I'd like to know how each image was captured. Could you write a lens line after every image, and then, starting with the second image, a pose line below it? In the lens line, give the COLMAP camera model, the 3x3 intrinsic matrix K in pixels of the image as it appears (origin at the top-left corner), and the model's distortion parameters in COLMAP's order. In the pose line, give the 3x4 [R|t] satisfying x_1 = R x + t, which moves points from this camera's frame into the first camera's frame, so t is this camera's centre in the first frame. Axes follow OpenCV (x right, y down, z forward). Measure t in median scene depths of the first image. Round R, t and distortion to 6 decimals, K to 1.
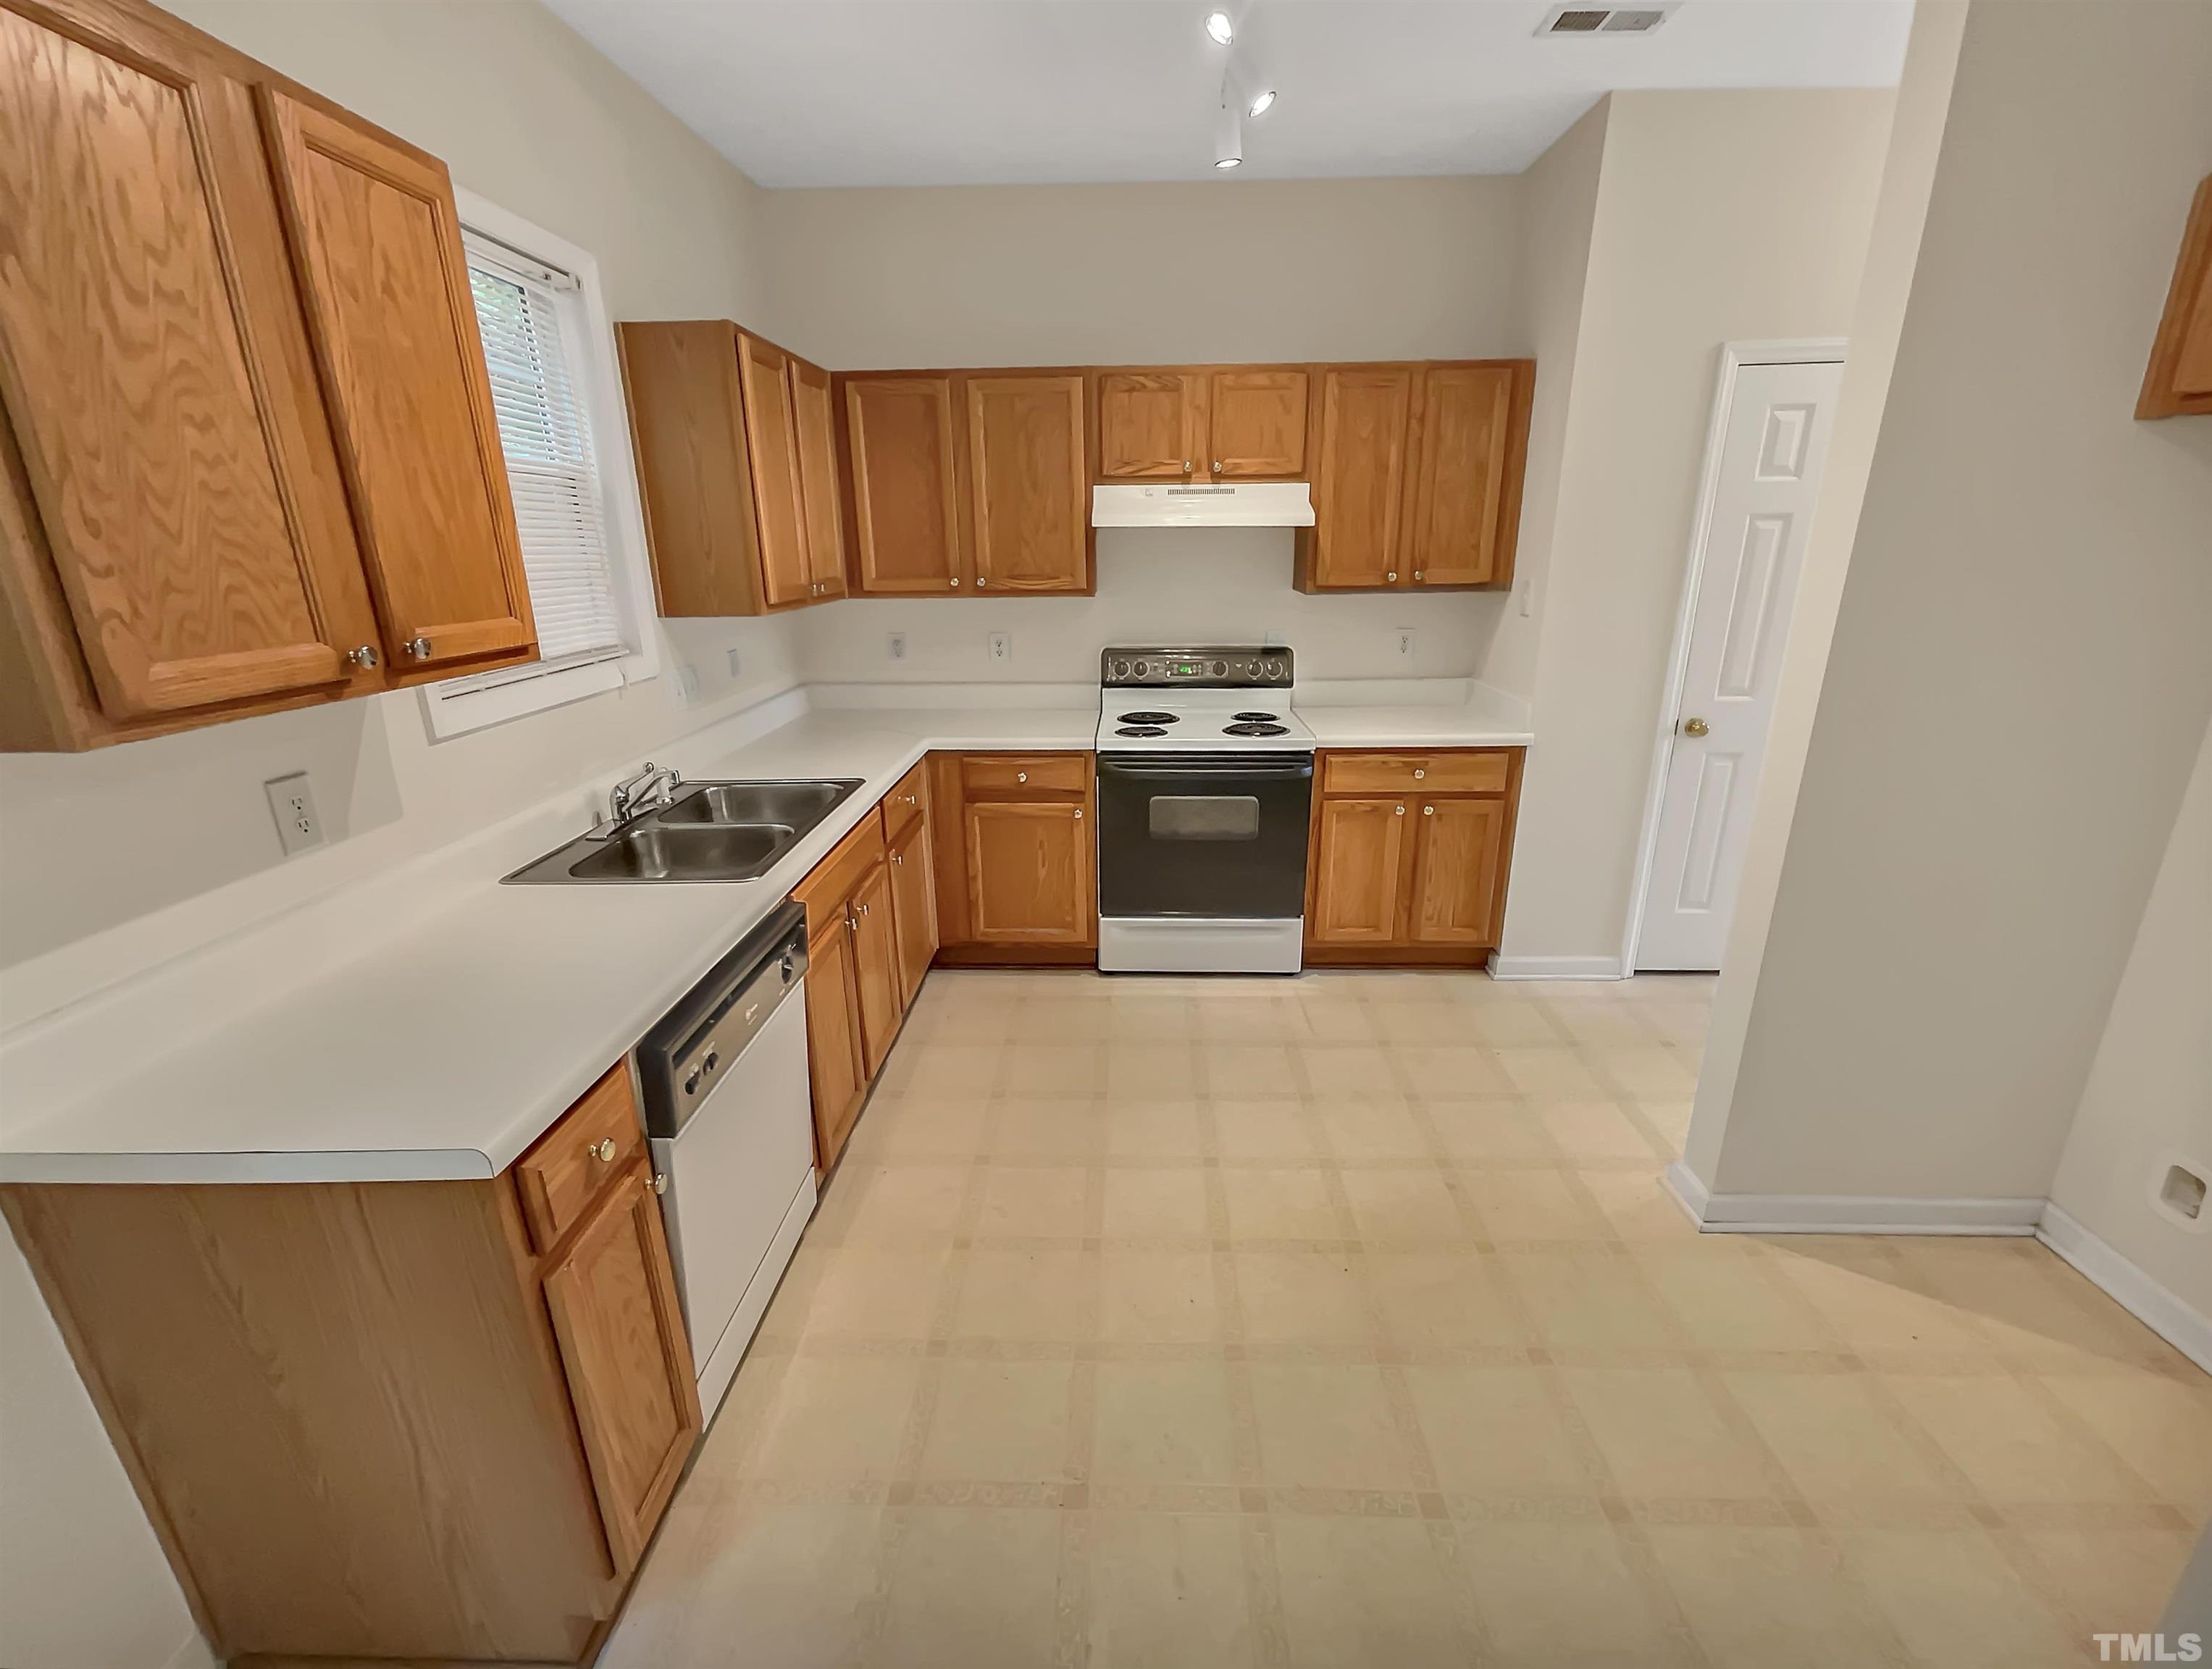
lens RADIAL K [[915.2, 0, 1106.0], [0, 915.2, 834.5], [0, 0, 1]] dist [-0.029242, -0.000434]
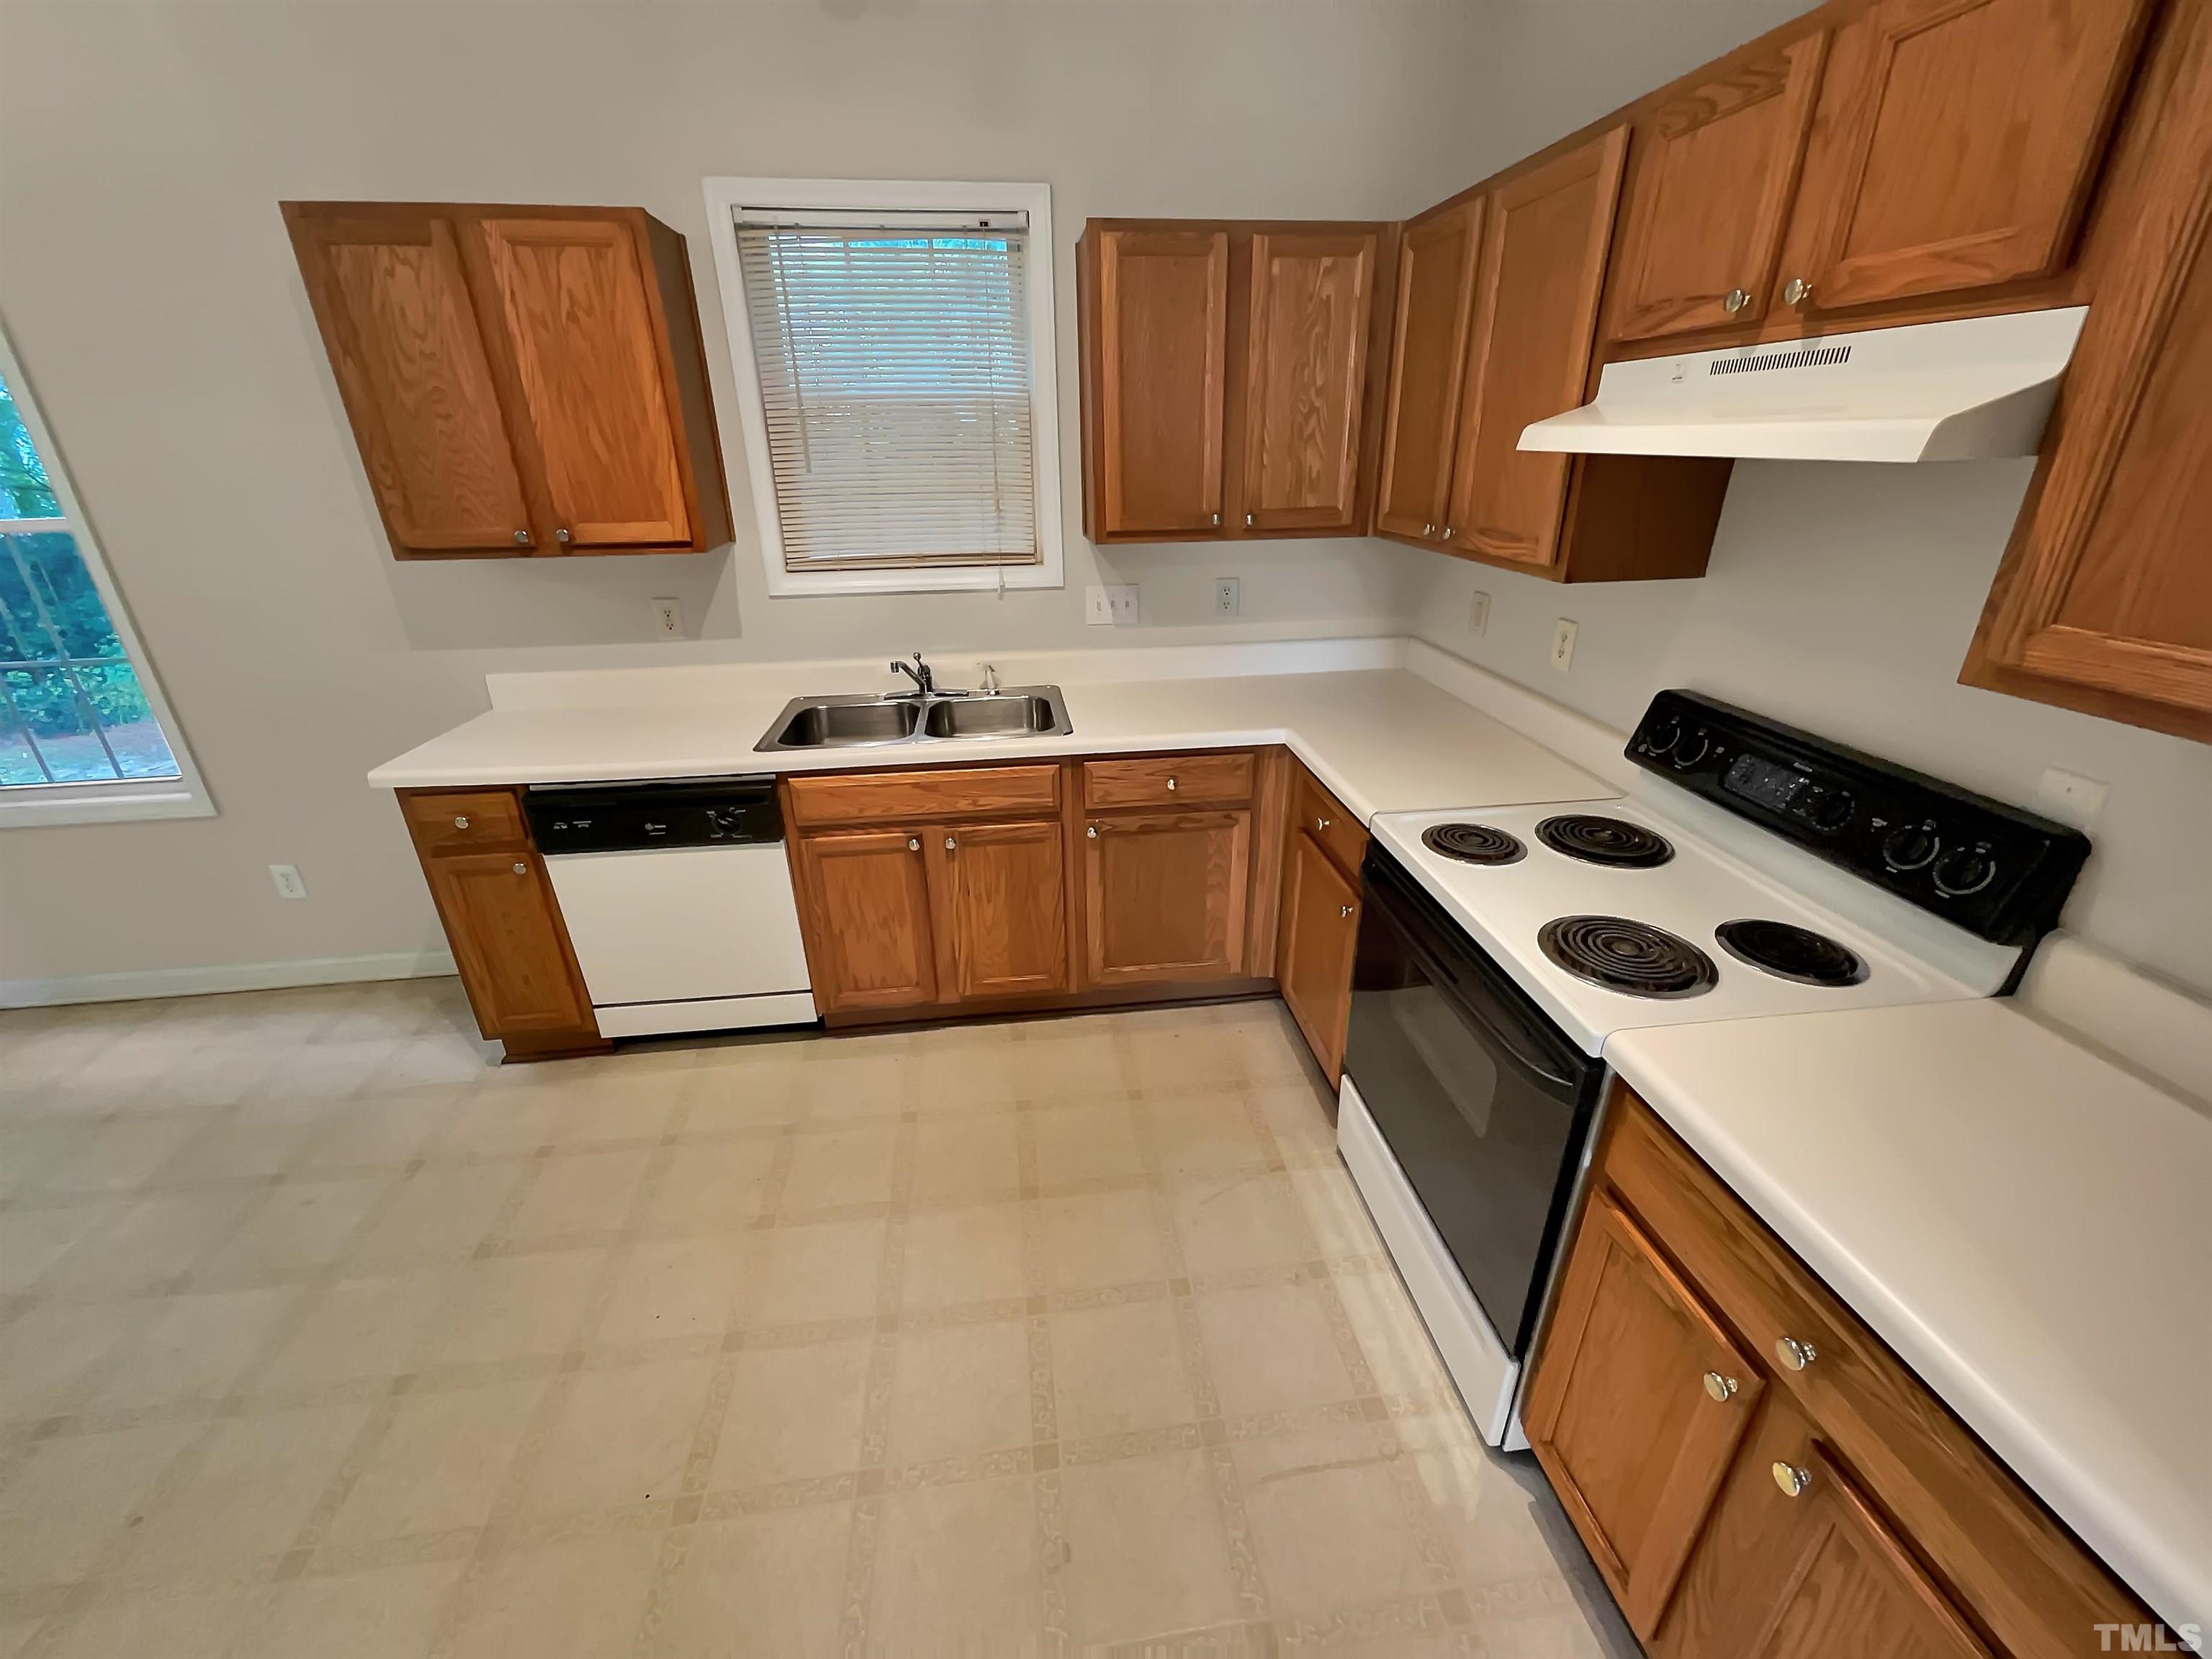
lens RADIAL K [[890.3, 0, 1106.0], [0, 890.3, 829.5], [0, 0, 1]] dist [0.003324, 0.000521]
pose [[0.160406, 0.402597, -0.901213, 0.751037], [-0.291416, 0.891653, 0.346457, -0.374348], [0.943052, 0.207054, 0.260349, 1.019764]]
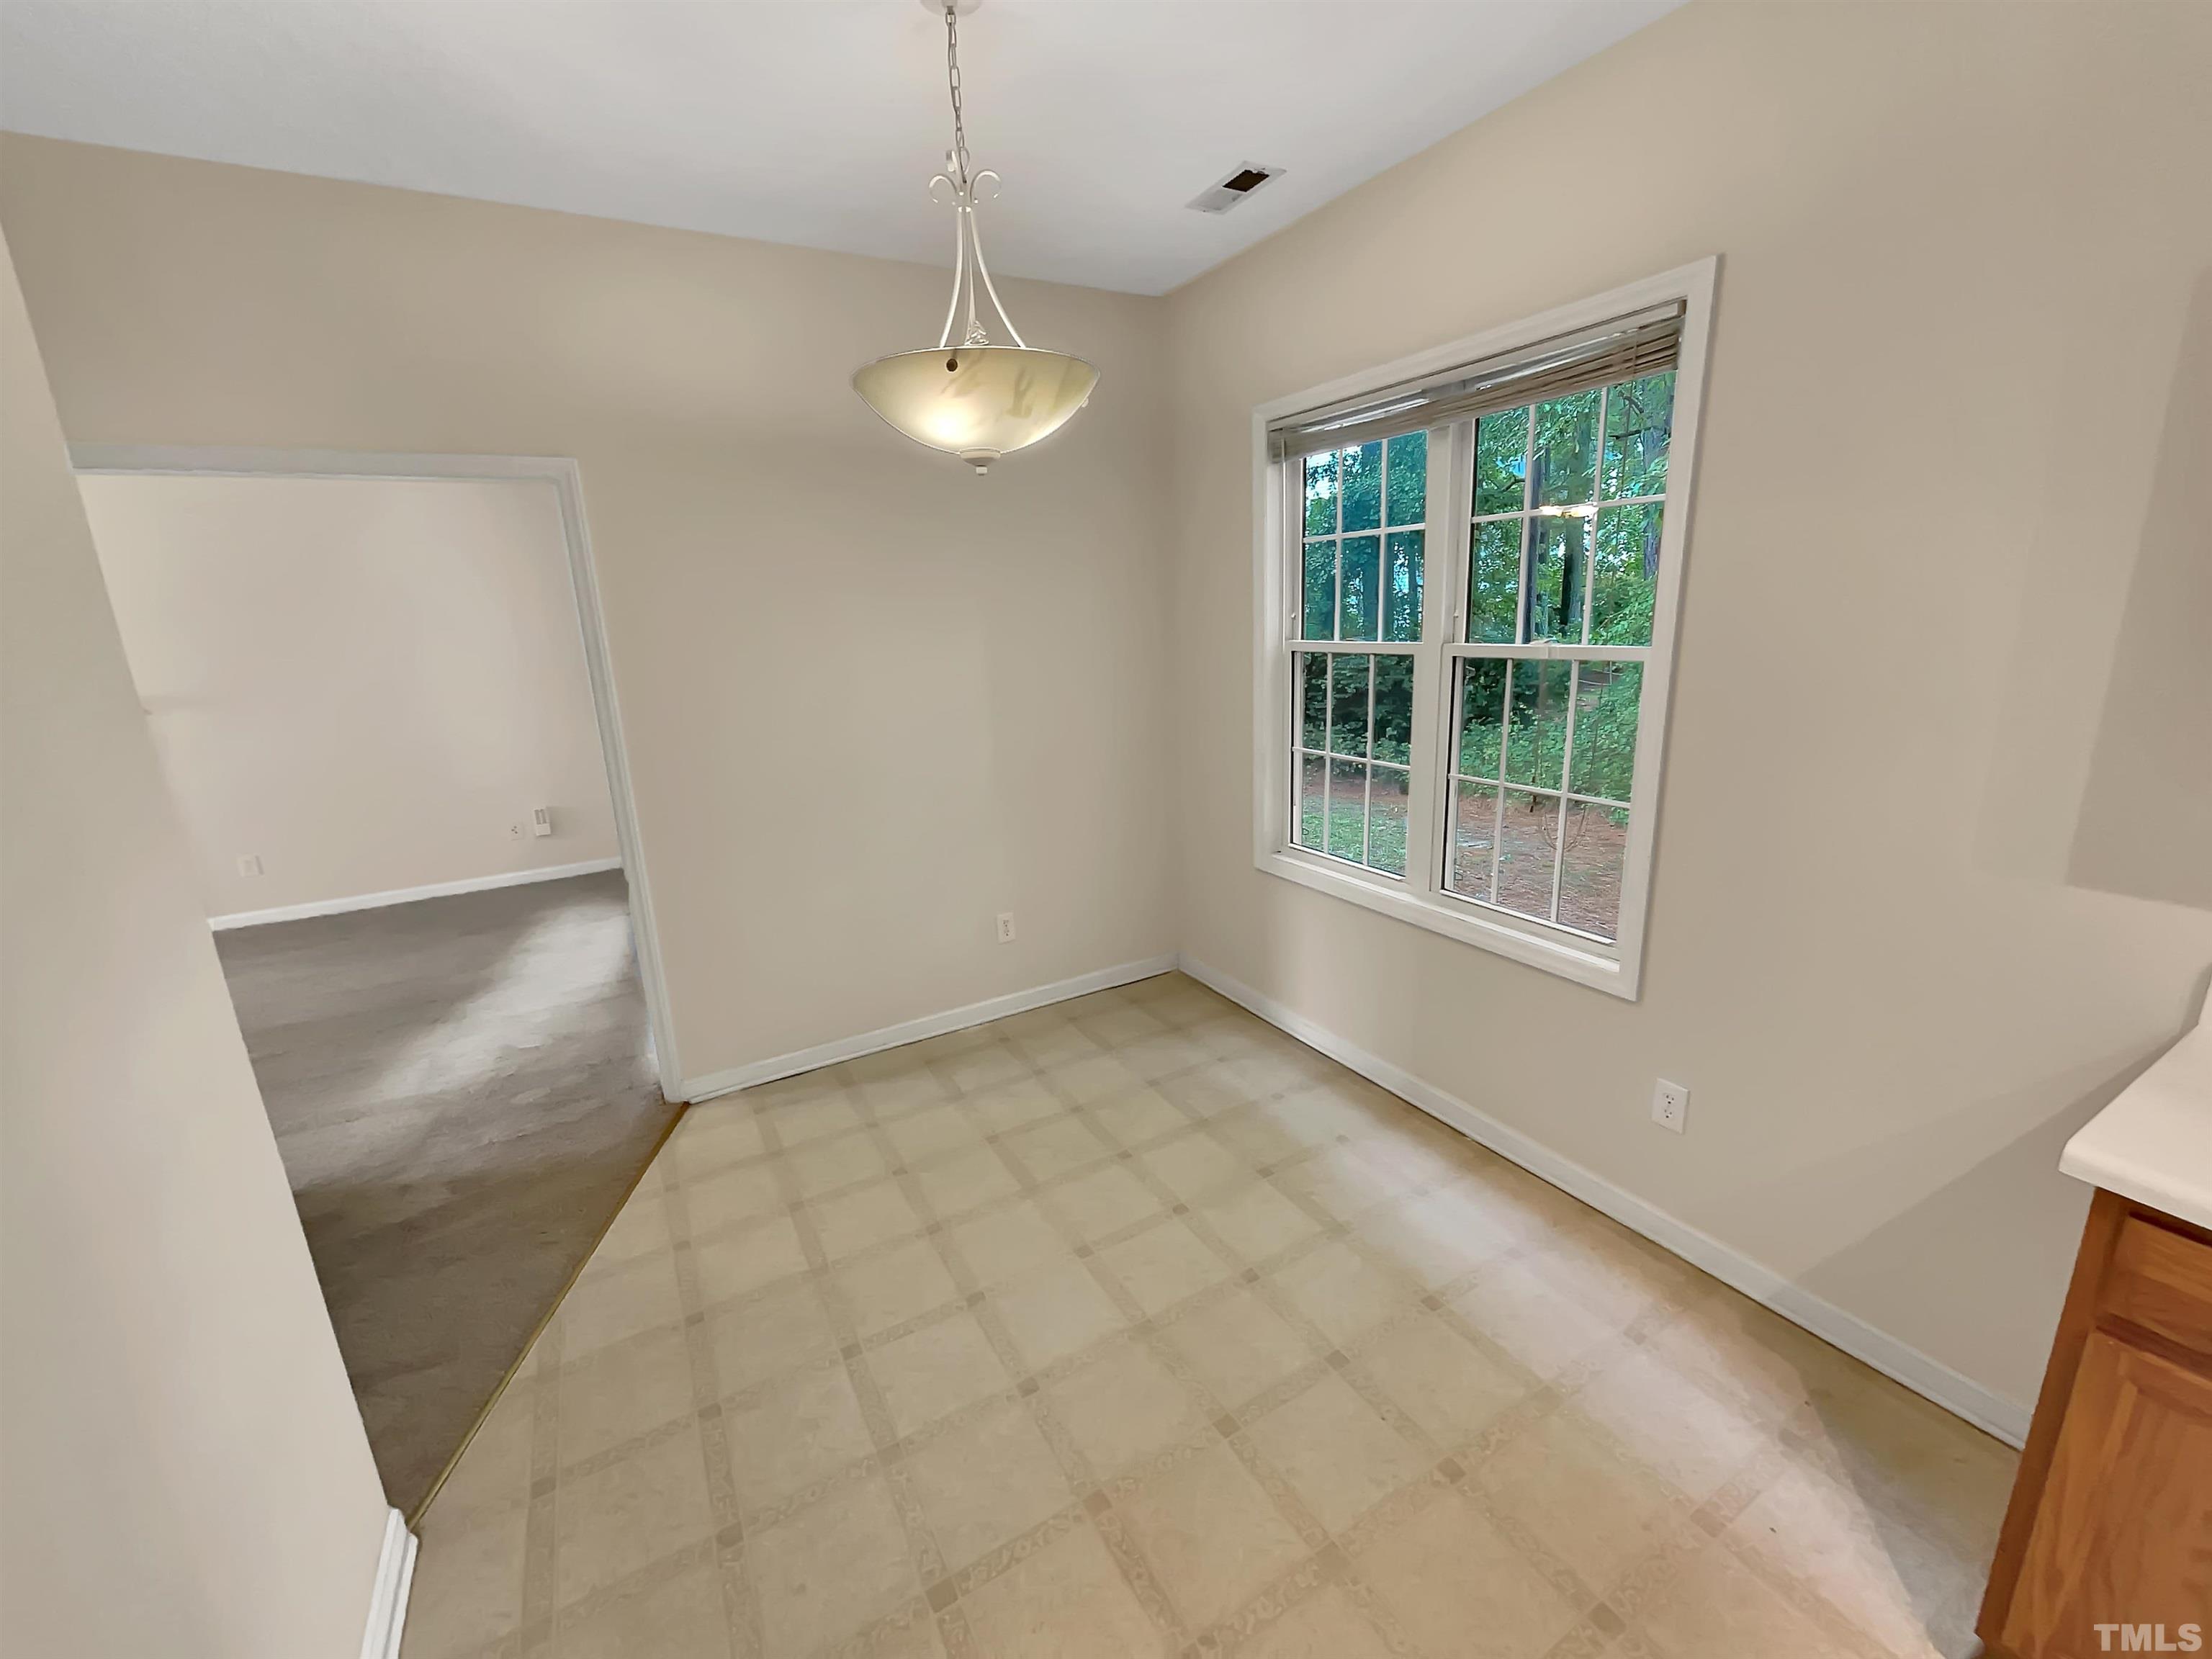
lens RADIAL K [[890.3, 0, 1106.0], [0, 890.3, 829.5], [0, 0, 1]] dist [0.003324, 0.000521]
pose [[-0.850164, 0.169269, -0.498568, 0.488869], [-0.116804, 0.862686, 0.492067, -0.239879], [0.513399, 0.476572, -0.713653, 0.621204]]
